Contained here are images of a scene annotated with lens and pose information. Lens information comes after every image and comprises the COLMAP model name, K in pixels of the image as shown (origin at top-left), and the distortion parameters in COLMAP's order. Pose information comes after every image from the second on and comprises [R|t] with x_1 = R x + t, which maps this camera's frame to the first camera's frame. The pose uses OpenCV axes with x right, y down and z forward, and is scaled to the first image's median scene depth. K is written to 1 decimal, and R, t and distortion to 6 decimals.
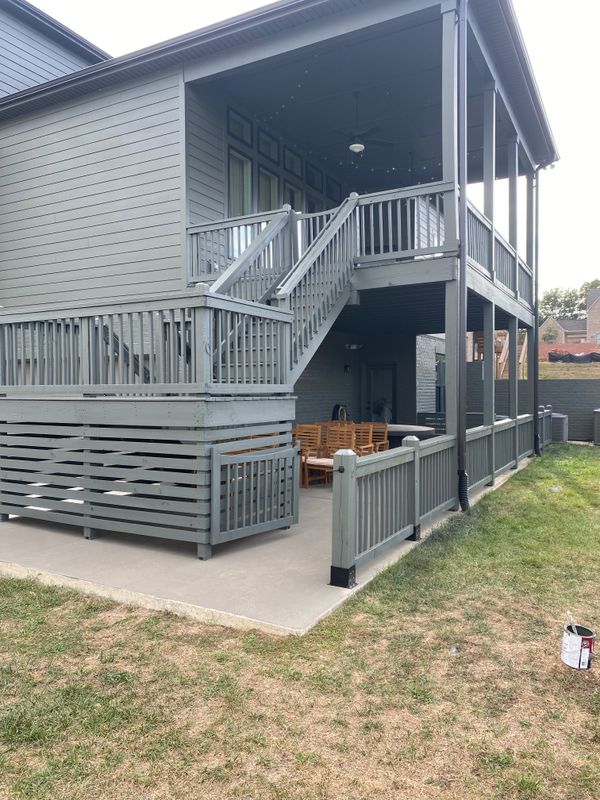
lens RADIAL K [[612.0, 0, 296.5], [0, 612.0, 400.2], [0, 0, 1]] dist [0.033497, -0.021556]
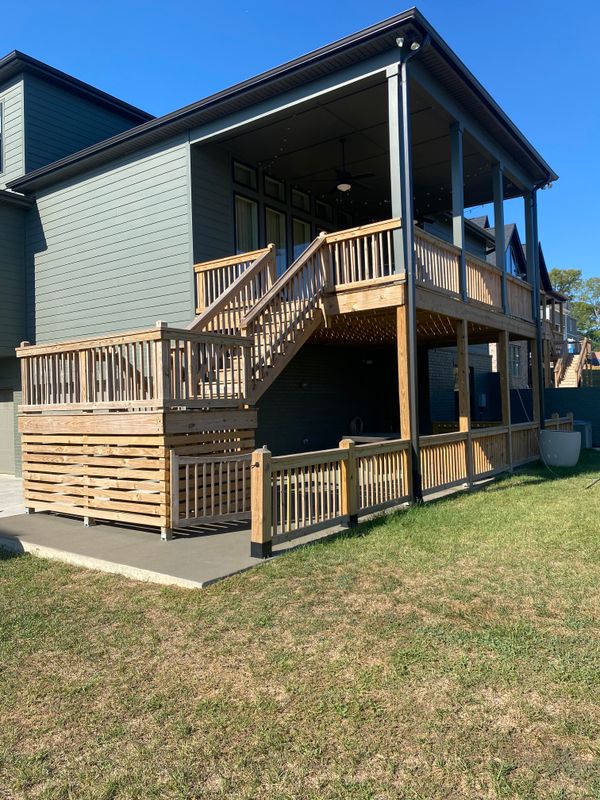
lens RADIAL K [[612.0, 0, 302.6], [0, 612.0, 397.4], [0, 0, 1]] dist [0.033497, -0.021556]
pose [[0.992531, -0.023116, -0.119780, 0.182666], [0.019850, 0.999400, -0.028387, 0.006028], [0.120364, 0.025797, 0.992395, -0.142830]]
